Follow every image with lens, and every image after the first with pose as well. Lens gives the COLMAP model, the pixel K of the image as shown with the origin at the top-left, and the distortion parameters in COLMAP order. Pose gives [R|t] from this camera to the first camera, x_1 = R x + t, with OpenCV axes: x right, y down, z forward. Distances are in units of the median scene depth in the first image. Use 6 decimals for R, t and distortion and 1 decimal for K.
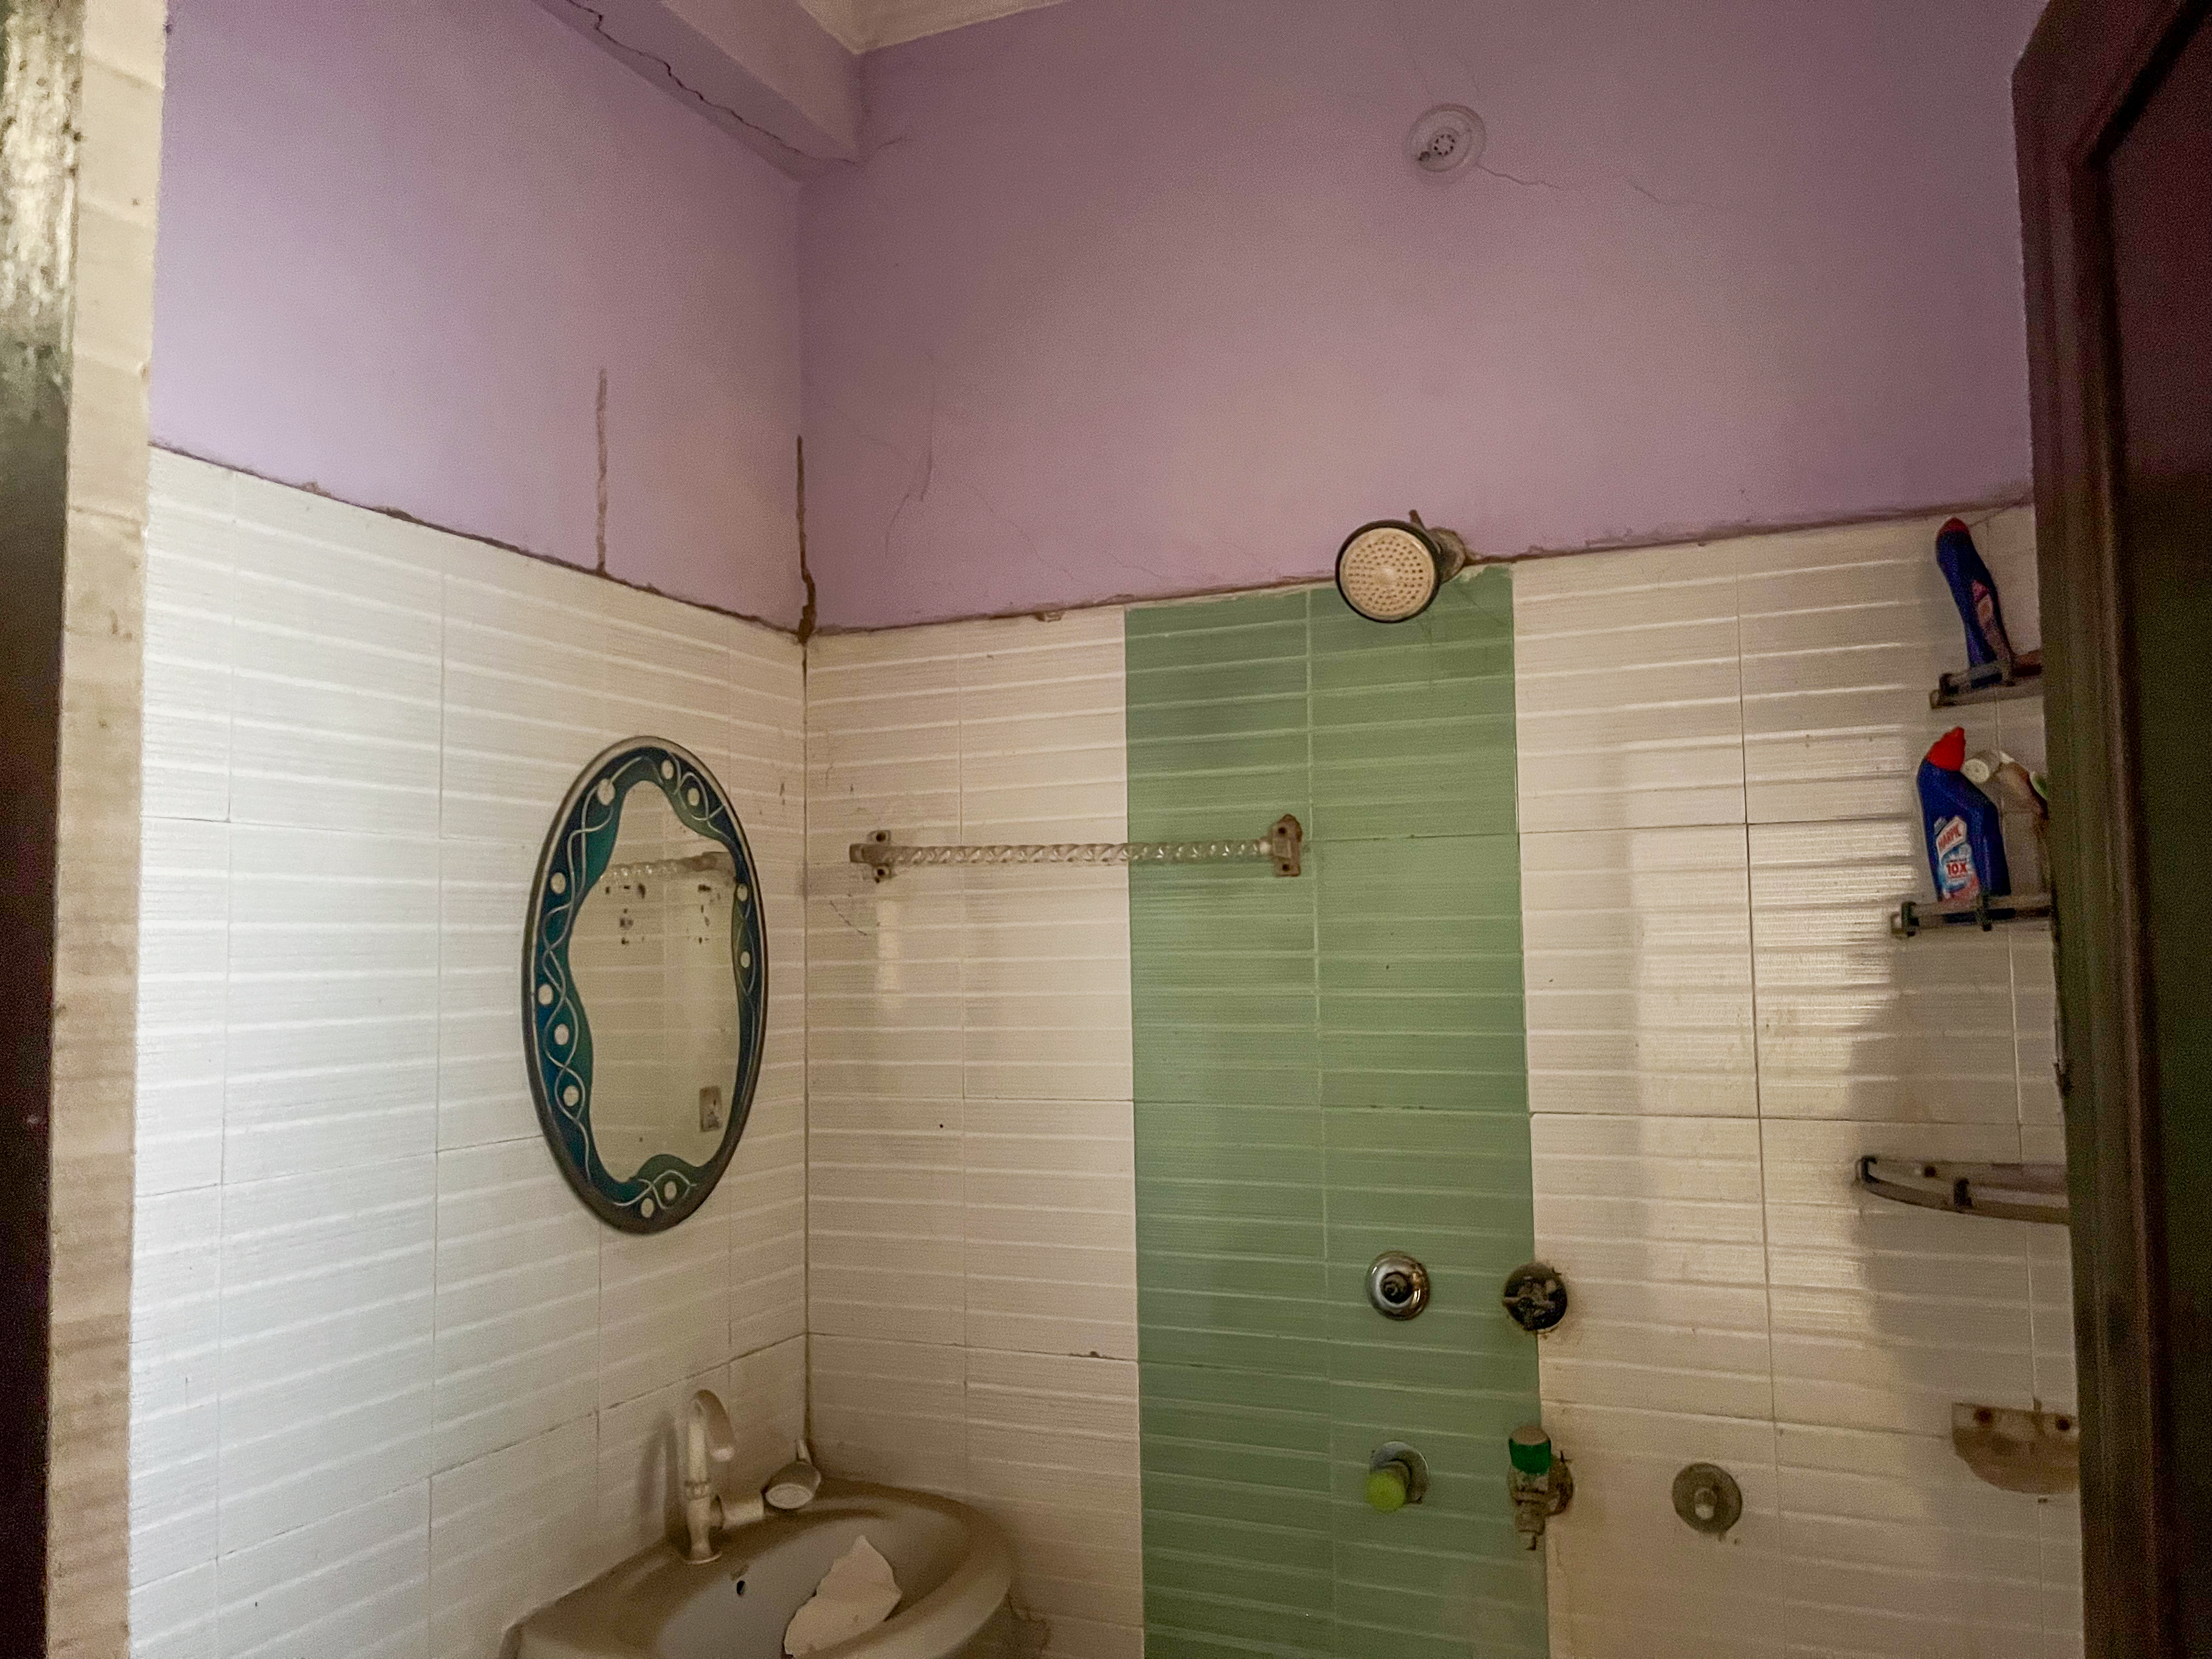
lens RADIAL K [[1675.7, 0, 1114.5], [0, 1675.7, 826.4], [0, 0, 1]] dist [0.048800, -0.061561]
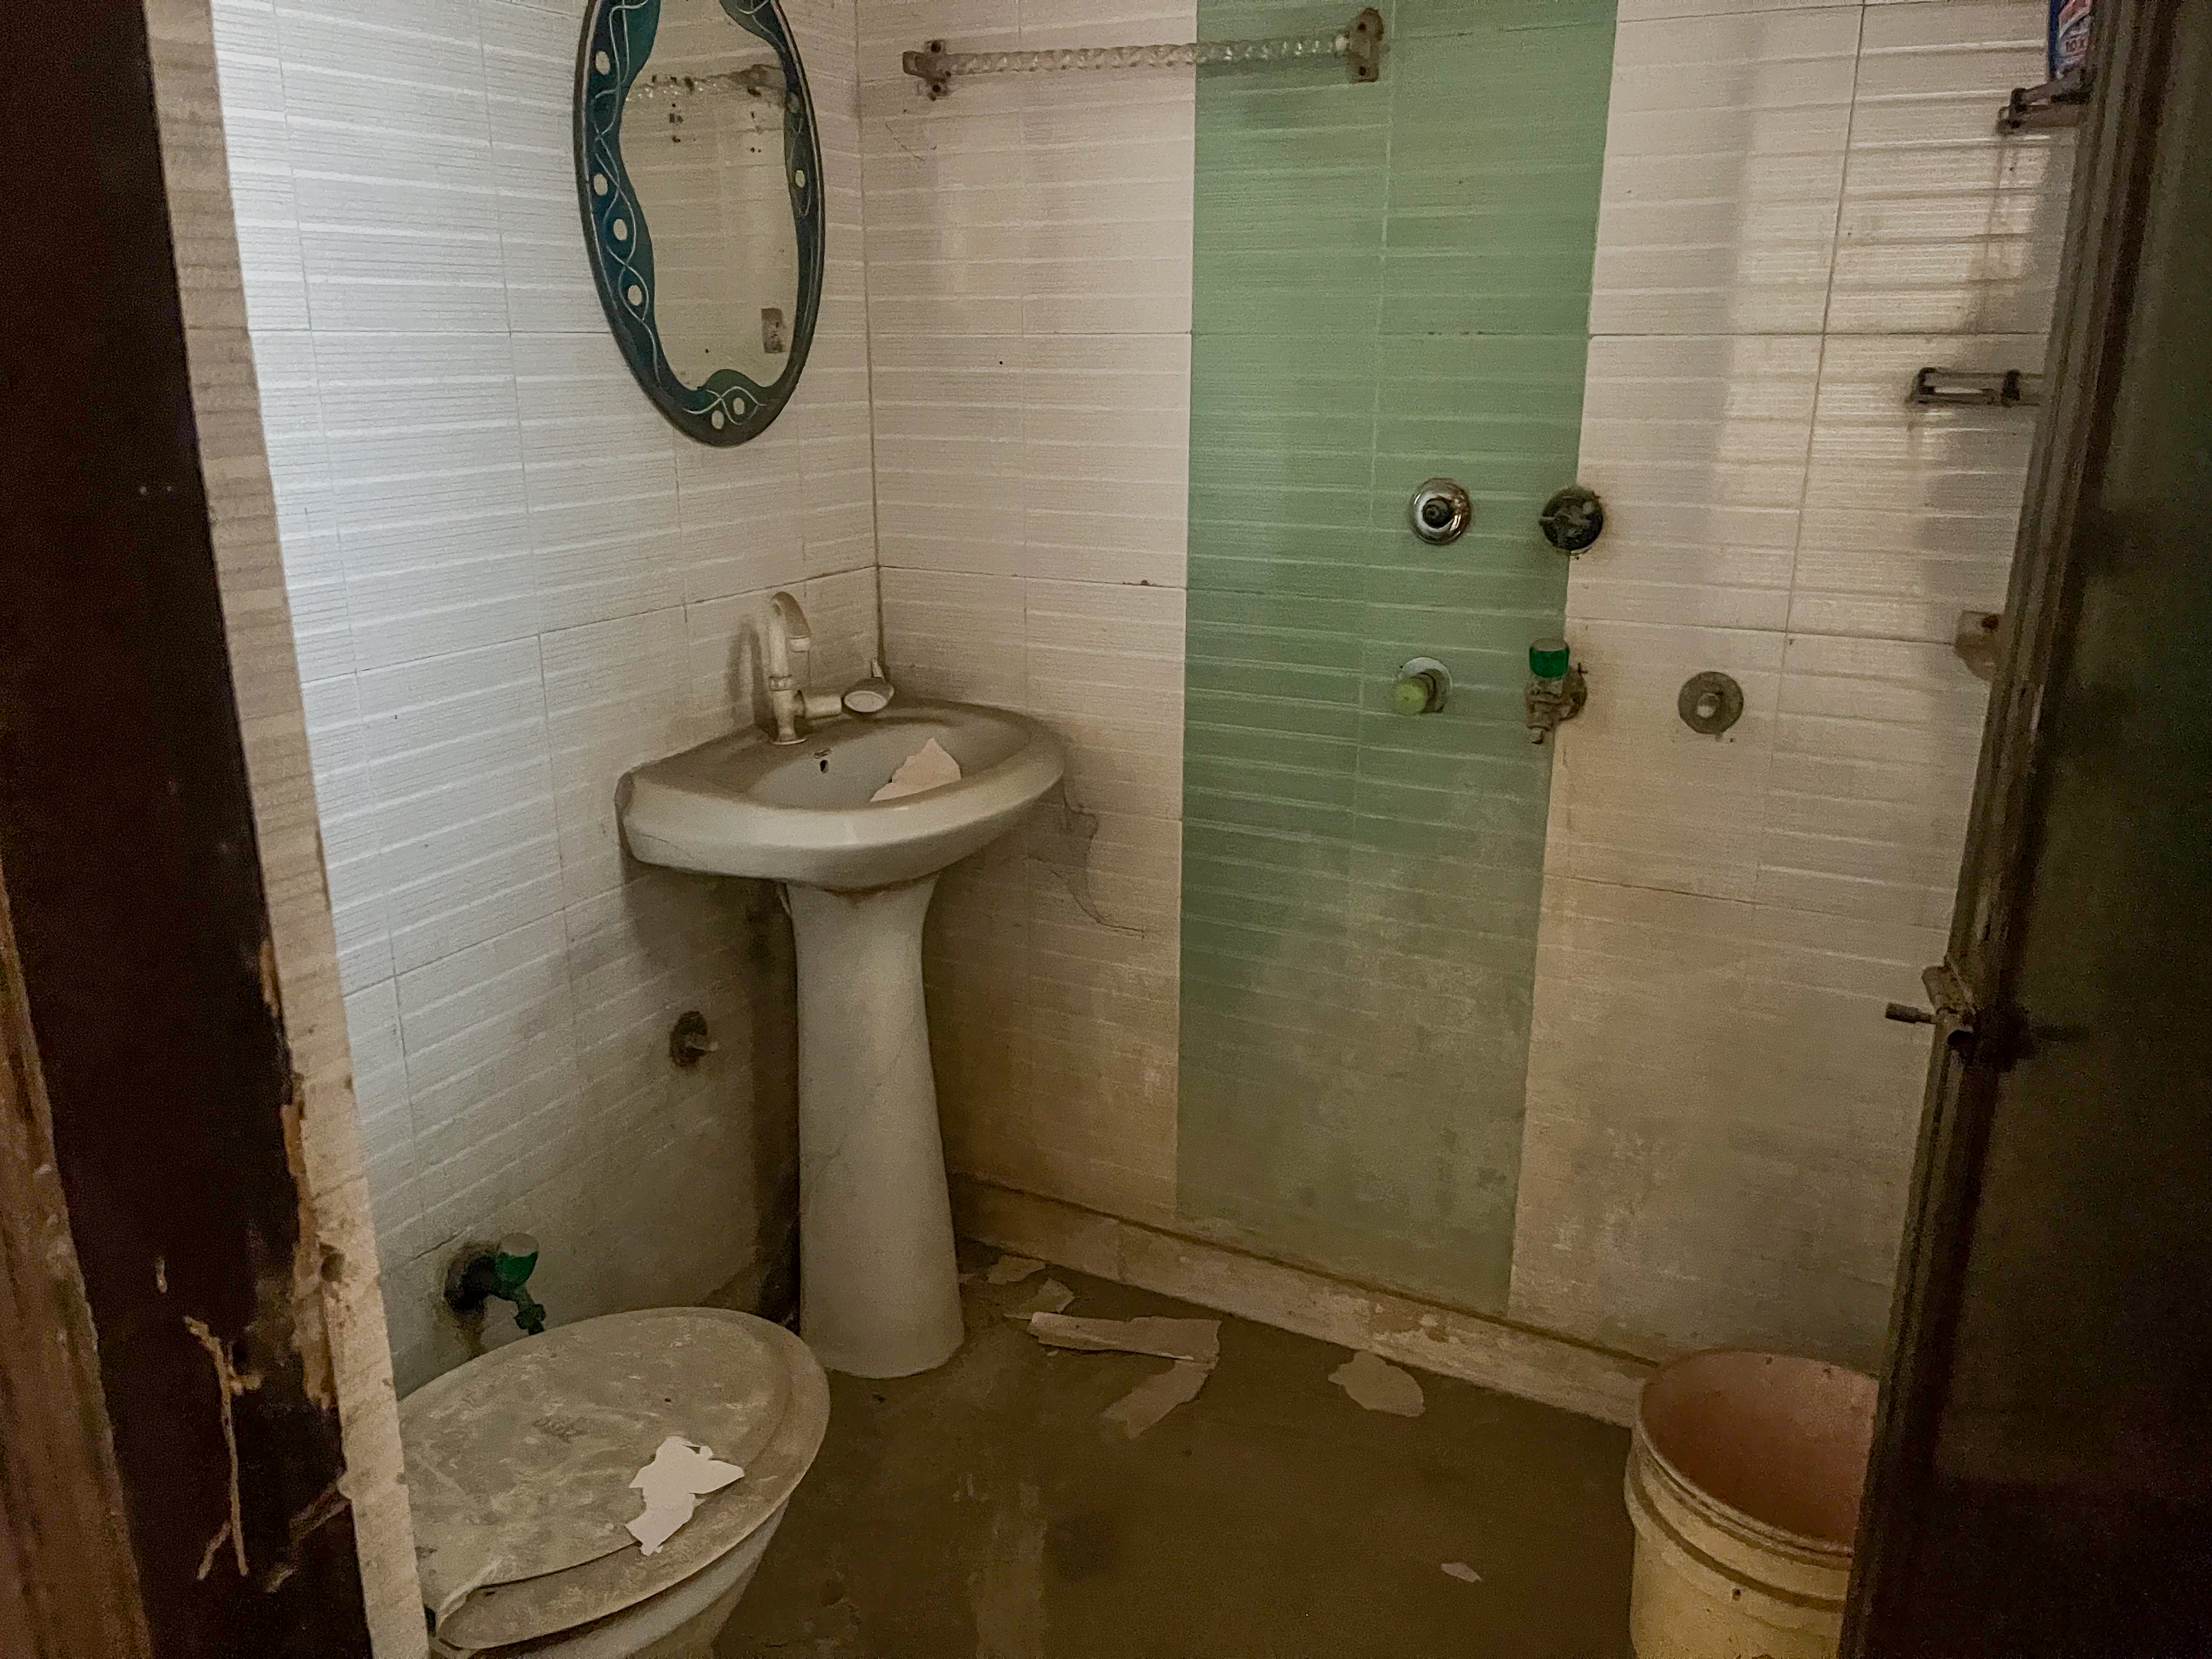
lens RADIAL K [[1675.7, 0, 1097.3], [0, 1675.7, 833.5], [0, 0, 1]] dist [0.048800, -0.061561]
pose [[0.998087, 0.036659, -0.049782, 0.017137], [-0.016623, 0.934707, 0.355031, 0.093116], [0.059546, -0.353524, 0.933528, -0.044916]]
